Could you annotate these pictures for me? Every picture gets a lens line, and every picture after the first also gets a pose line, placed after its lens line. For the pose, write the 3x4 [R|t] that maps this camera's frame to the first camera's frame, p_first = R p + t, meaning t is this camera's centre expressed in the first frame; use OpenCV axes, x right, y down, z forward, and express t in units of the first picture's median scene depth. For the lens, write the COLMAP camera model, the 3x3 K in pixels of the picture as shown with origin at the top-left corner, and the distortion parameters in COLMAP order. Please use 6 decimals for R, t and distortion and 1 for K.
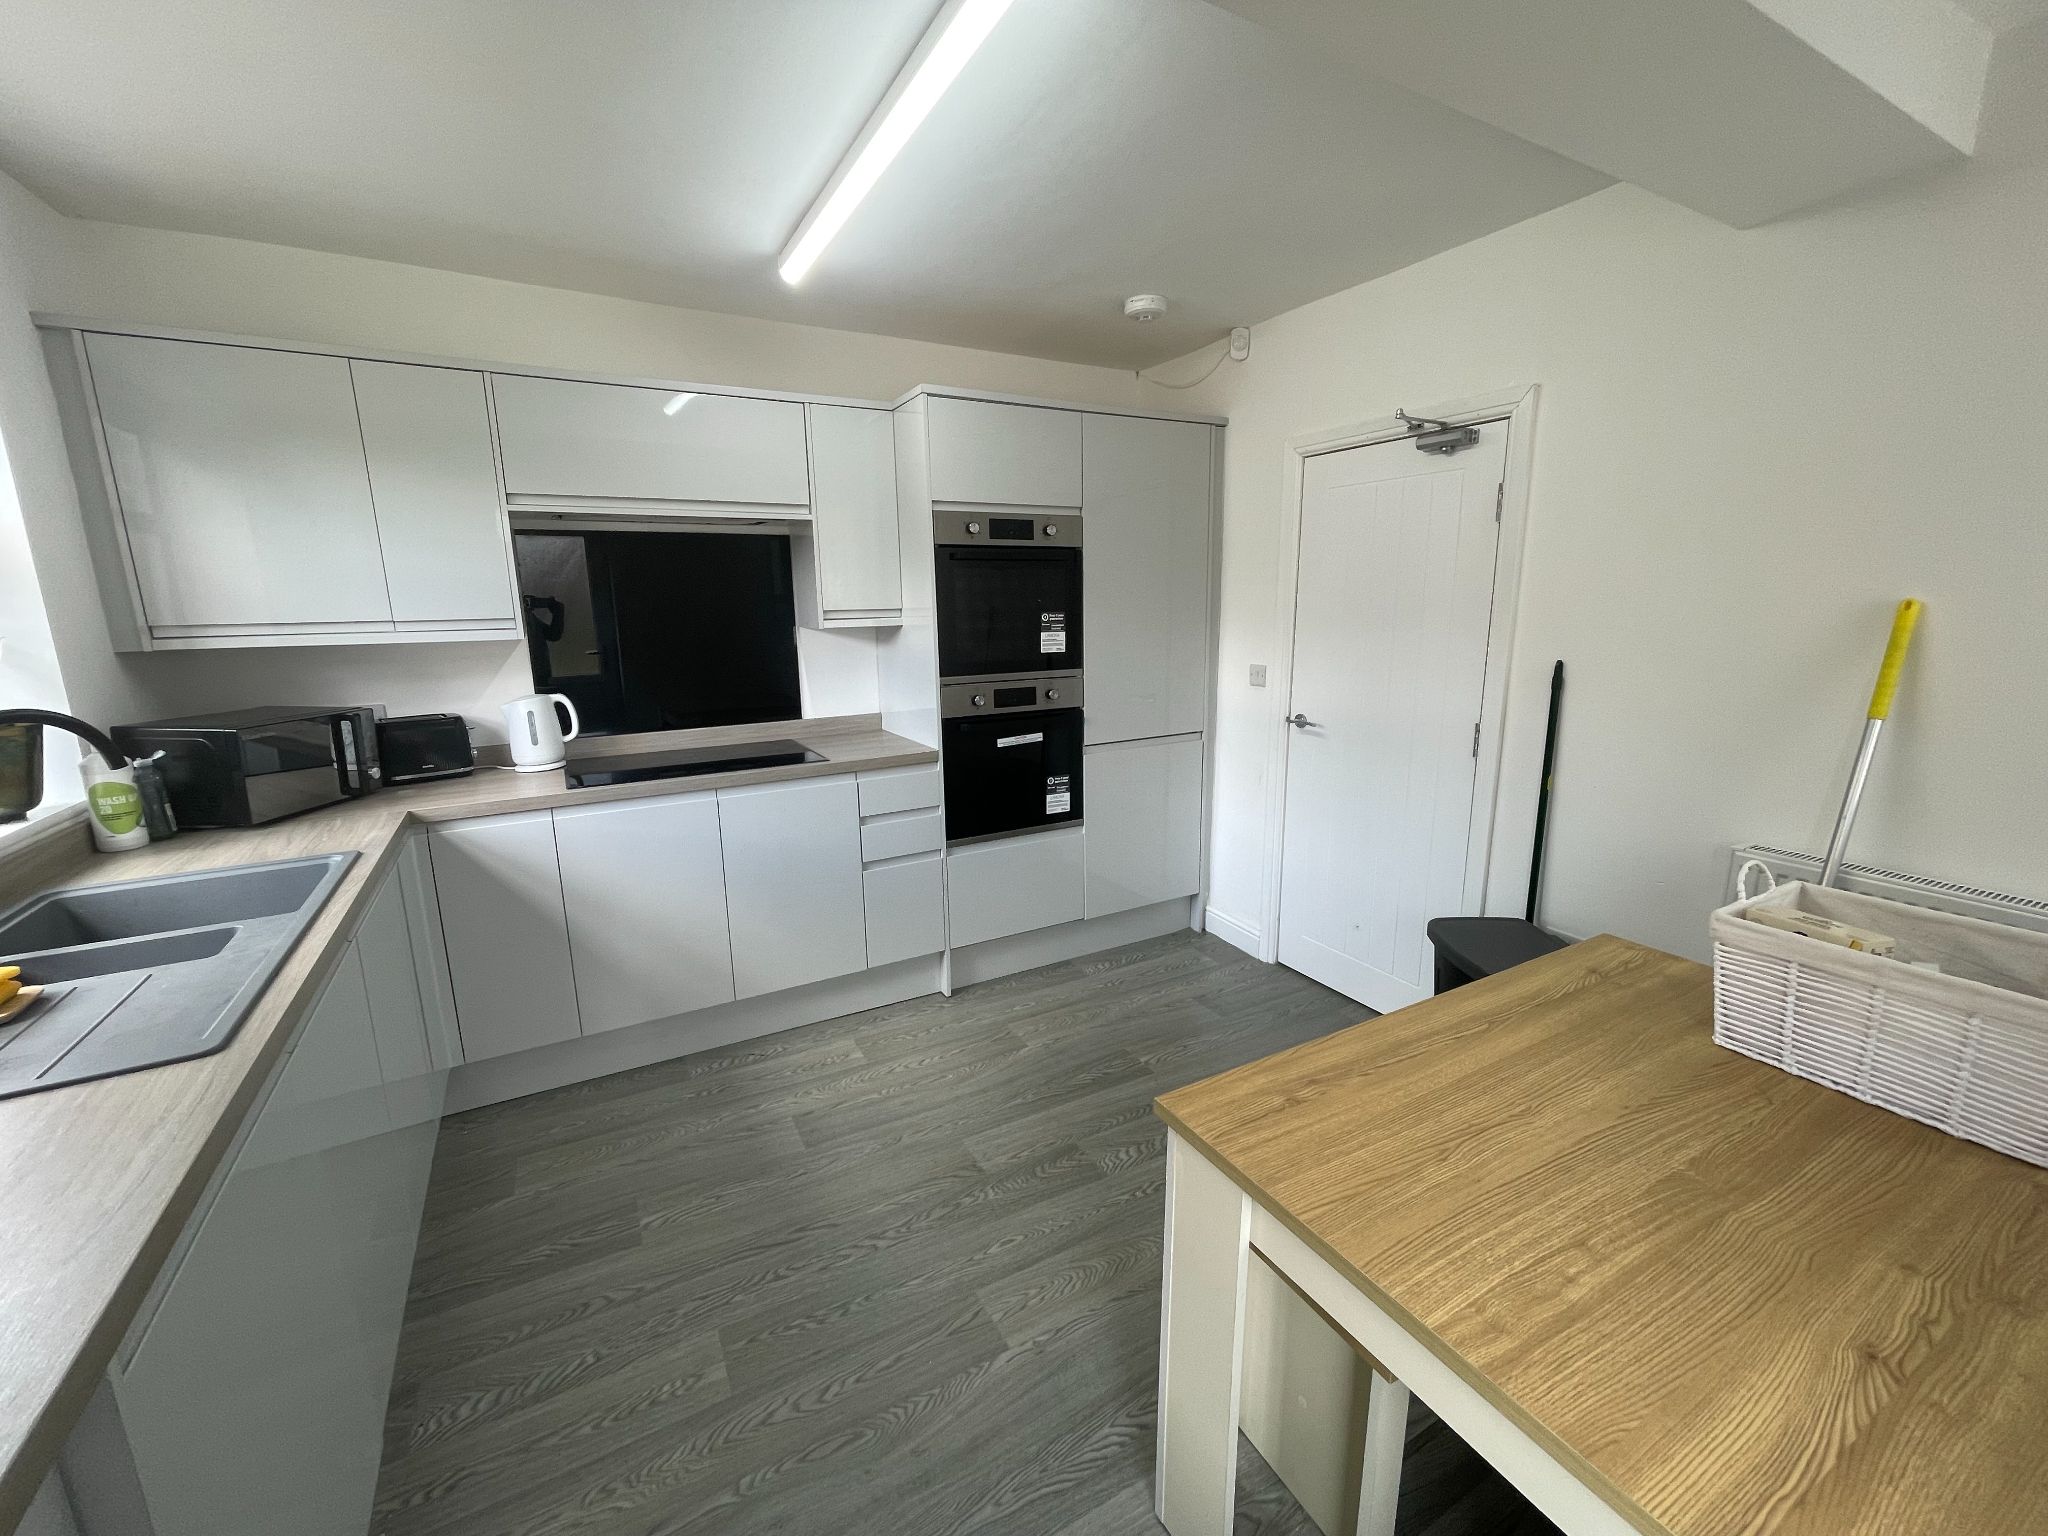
lens RADIAL K [[832.1, 0, 1033.1], [0, 832.1, 766.6], [0, 0, 1]] dist [0.000862, 0.000063]
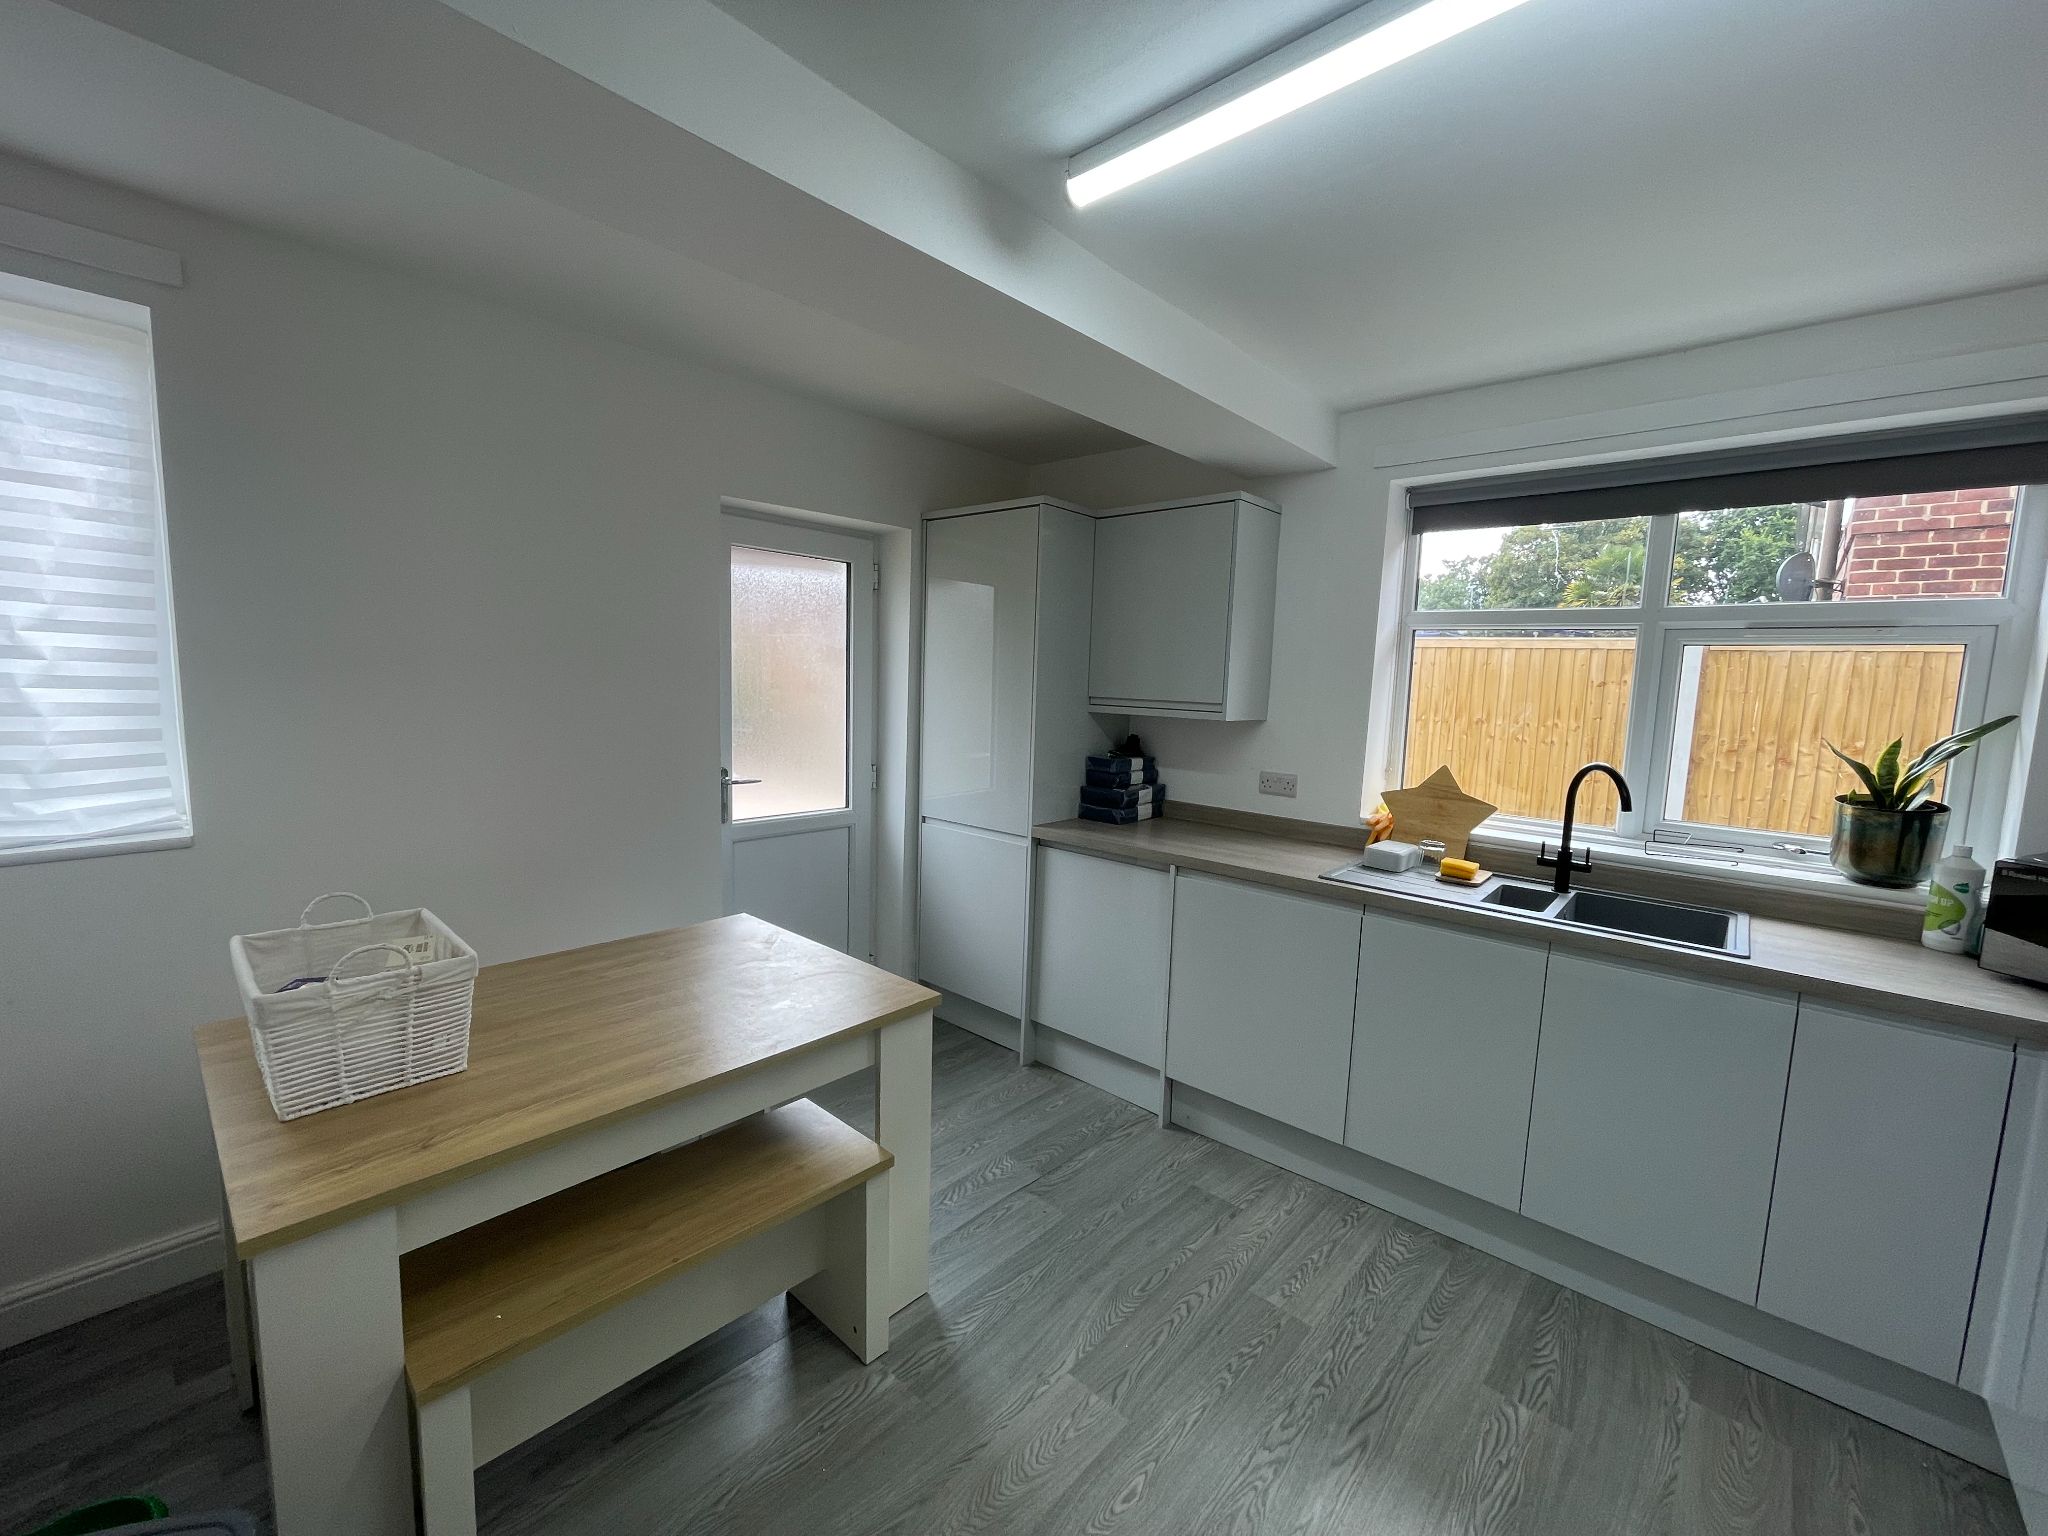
lens RADIAL K [[832.1, 0, 1033.1], [0, 832.1, 766.6], [0, 0, 1]] dist [0.000862, 0.000063]
pose [[-0.947579, 0.015604, -0.319141, 0.346859], [-0.086506, 0.948977, 0.303248, -0.377633], [0.307589, 0.314959, -0.897881, 1.693442]]
